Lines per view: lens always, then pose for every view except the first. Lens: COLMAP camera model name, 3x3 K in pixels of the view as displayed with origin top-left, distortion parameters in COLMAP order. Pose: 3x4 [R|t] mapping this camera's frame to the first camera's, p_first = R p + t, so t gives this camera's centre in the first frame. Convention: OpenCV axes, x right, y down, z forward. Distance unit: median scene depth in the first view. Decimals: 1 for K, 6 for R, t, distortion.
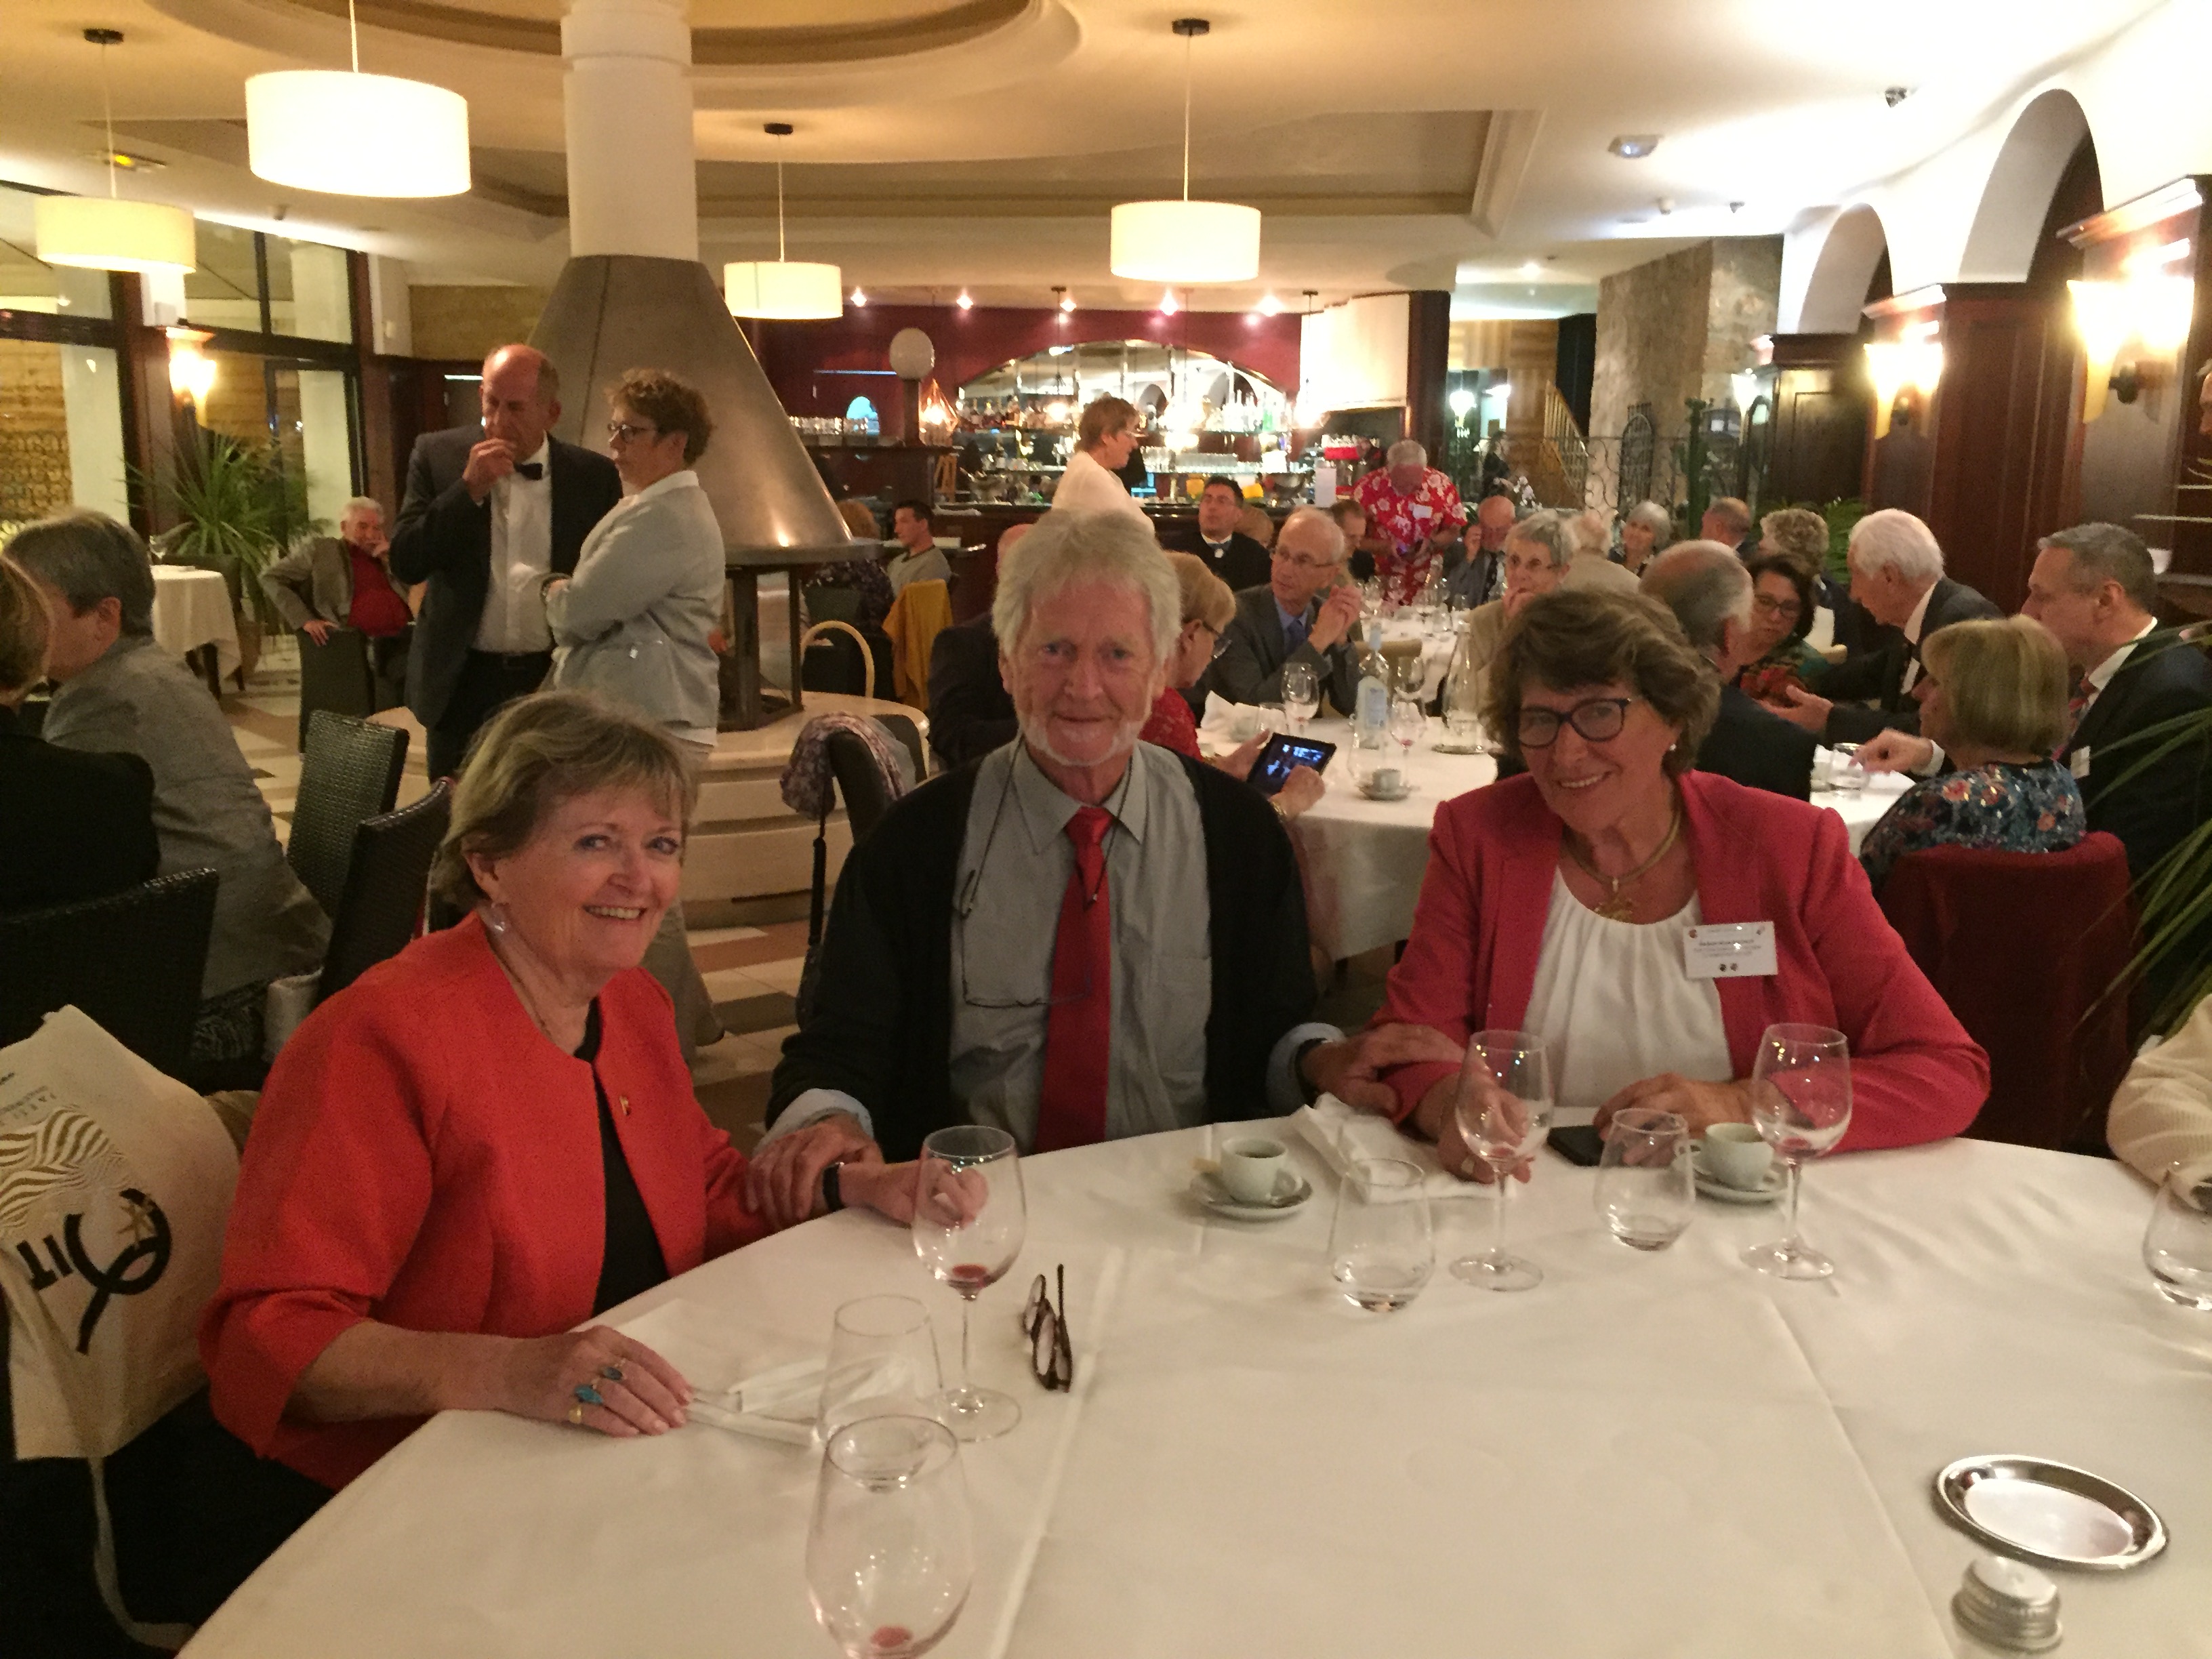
lens RADIAL K [[1885.3, 0, 1117.6], [0, 1885.3, 823.3], [0, 0, 1]] dist [0.050732, -0.047293]
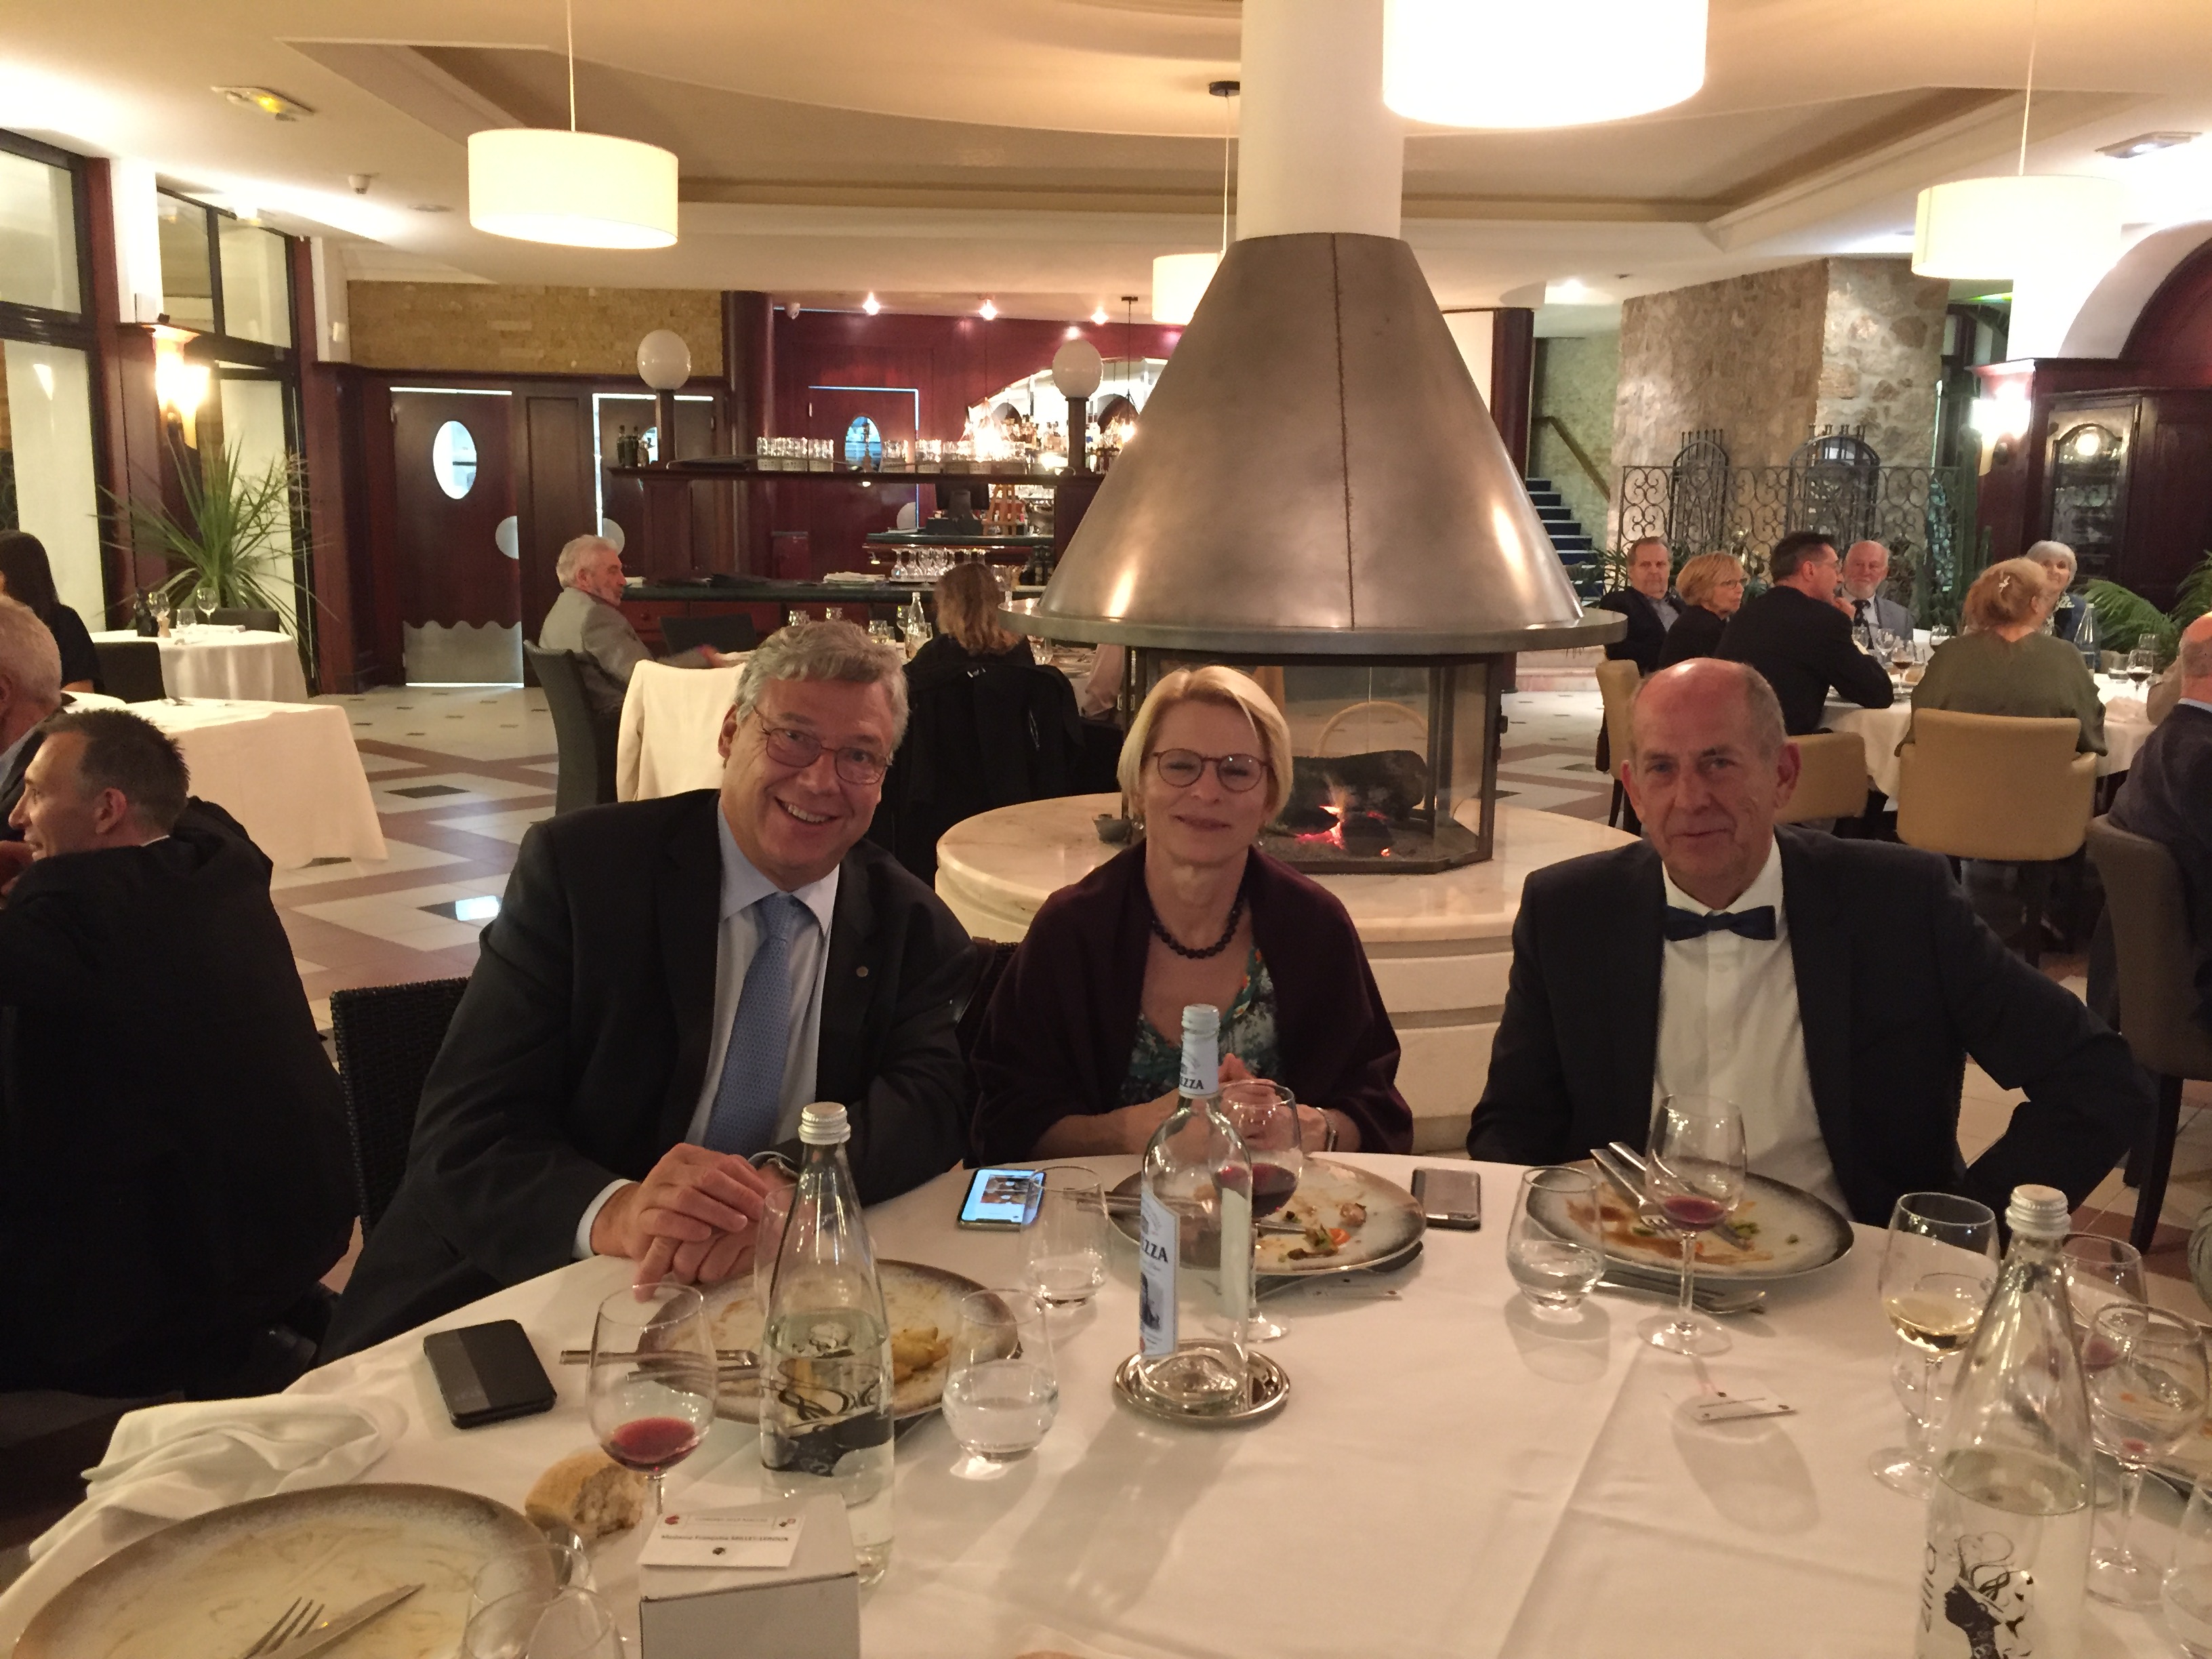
lens RADIAL K [[1885.3, 0, 1099.9], [0, 1885.3, 830.9], [0, 0, 1]] dist [0.050732, -0.047293]
pose [[0.982628, -0.031976, 0.182813, -0.218360], [0.033196, 0.999442, -0.003617, -0.026153], [-0.182595, 0.009623, 0.983141, 0.118031]]
